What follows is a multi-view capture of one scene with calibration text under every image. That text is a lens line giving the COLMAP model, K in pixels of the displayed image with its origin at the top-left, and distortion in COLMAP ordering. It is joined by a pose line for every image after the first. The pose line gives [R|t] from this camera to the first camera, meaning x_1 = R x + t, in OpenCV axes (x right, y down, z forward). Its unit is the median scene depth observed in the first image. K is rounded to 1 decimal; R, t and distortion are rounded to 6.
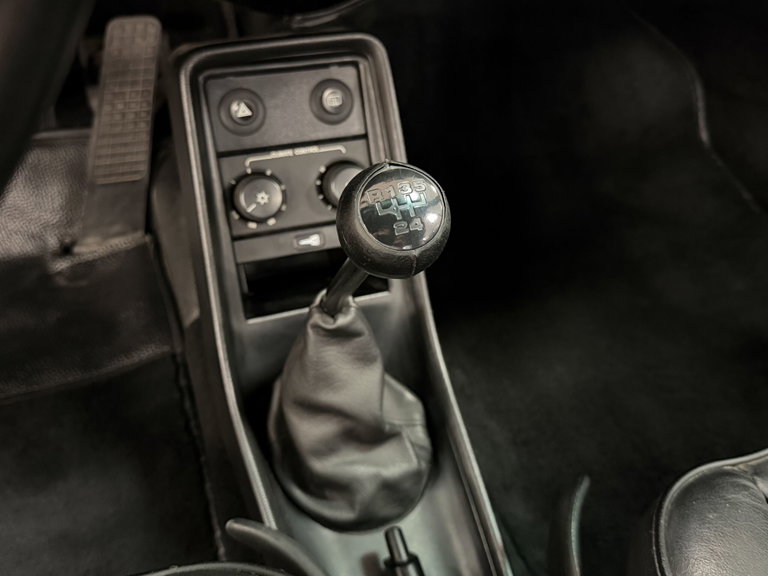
lens RADIAL K [[778.3, 0, 384.0], [0, 778.3, 288.0], [0, 0, 1]] dist [0.205966, -0.496962]
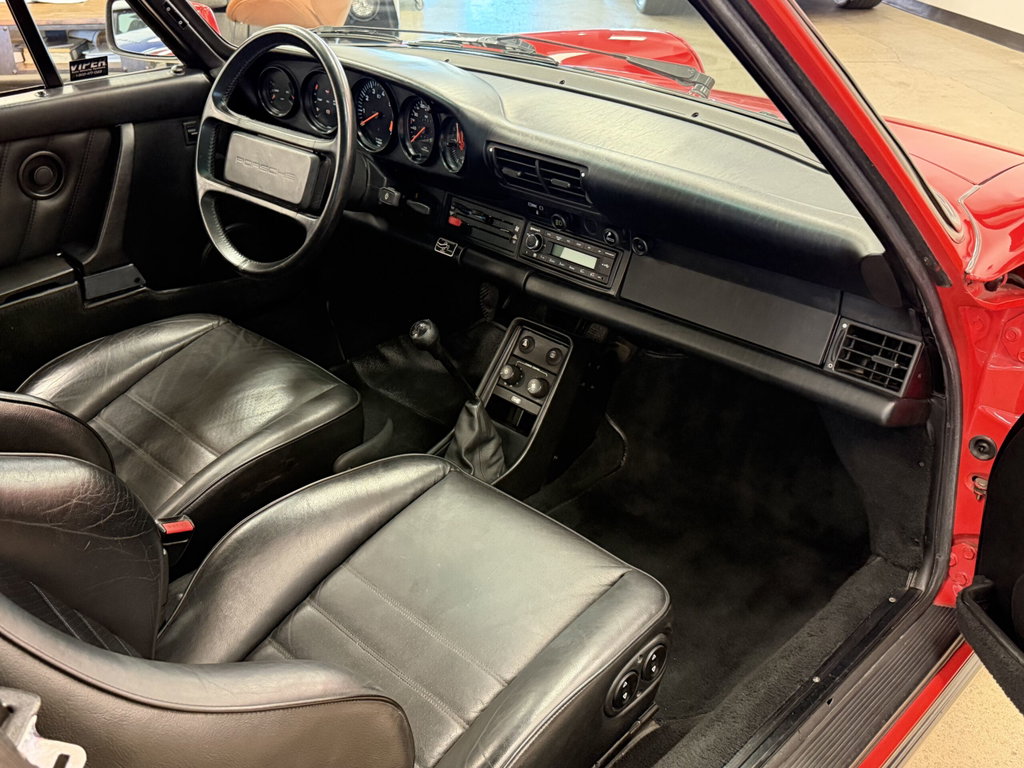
lens RADIAL K [[1014.6, 0, 515.0], [0, 1014.6, 386.3], [0, 0, 1]] dist [0.176798, -0.404449]
pose [[0.439546, 0.358434, -0.823604, 2.532301], [-0.626251, 0.779605, 0.005065, -0.110203], [0.643902, 0.513557, 0.567142, -0.809857]]
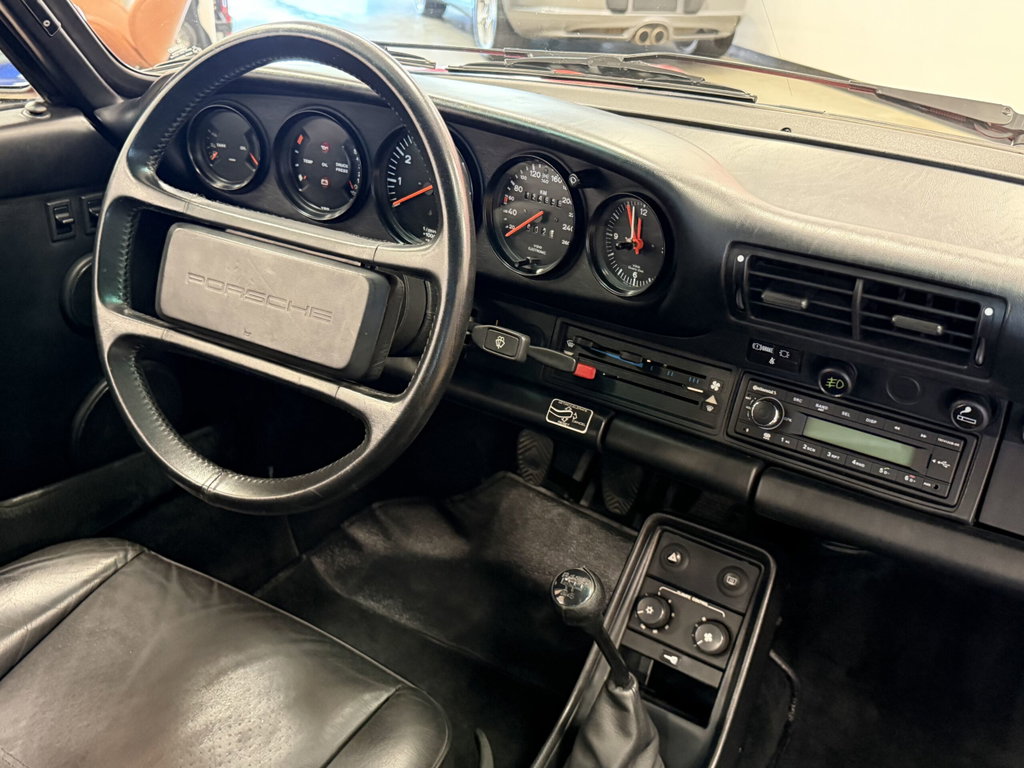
lens RADIAL K [[1014.6, 0, 515.0], [0, 1014.6, 386.3], [0, 0, 1]] dist [0.176798, -0.404449]
pose [[0.611439, 0.297321, -0.733309, 0.977807], [-0.570529, 0.807798, -0.148189, -0.022505], [0.548306, 0.508982, 0.663550, -0.649503]]
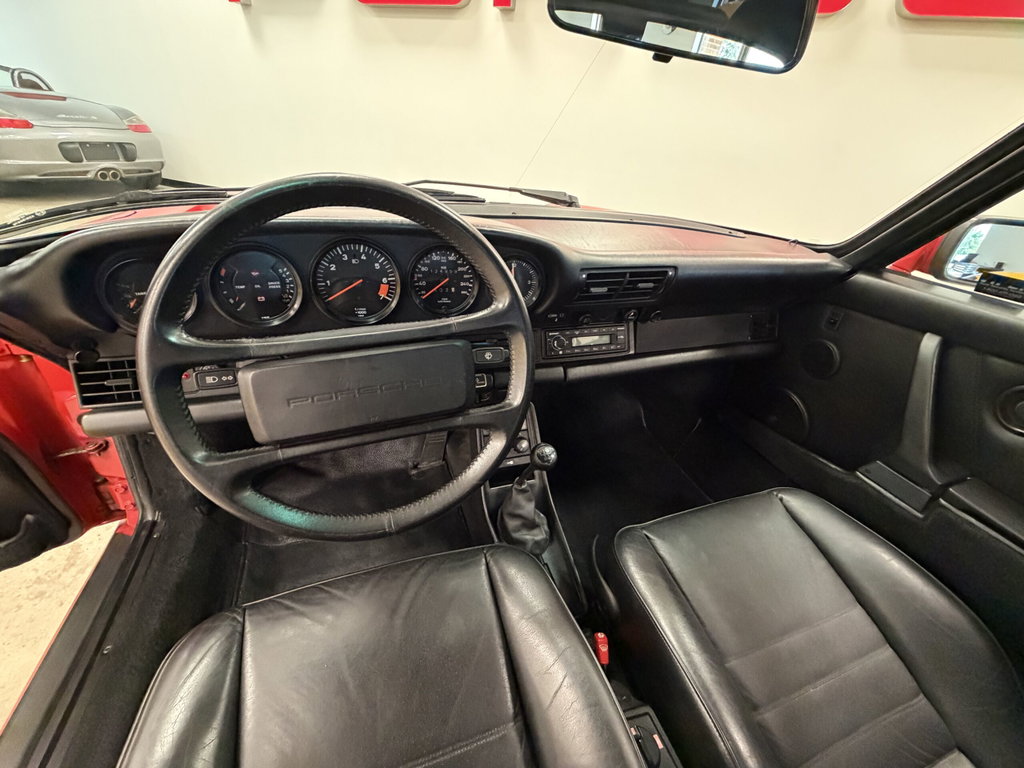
lens RADIAL K [[410.4, 0, 509.3], [0, 410.4, 384.3], [0, 0, 1]] dist [0.001438, 0.000482]
pose [[0.999974, 0.002140, -0.006899, -0.090898], [-0.003808, 0.967785, -0.251749, 0.052536], [0.006138, 0.251769, 0.967768, -0.708795]]
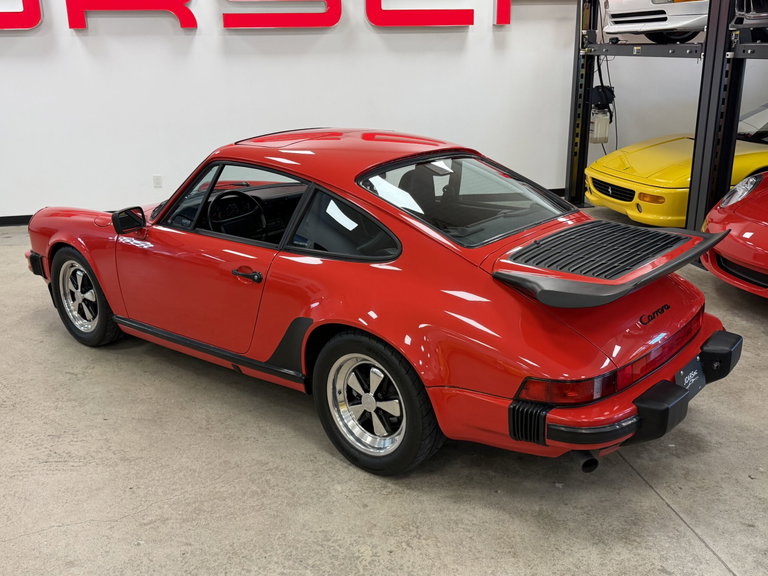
lens RADIAL K [[778.3, 0, 384.0], [0, 778.3, 288.0], [0, 0, 1]] dist [0.205966, -0.496962]
pose [[0.867082, -0.235548, 0.438960, -2.746232], [0.413146, 0.832359, -0.369444, 3.924606], [-0.278351, 0.501693, 0.819039, -6.556832]]
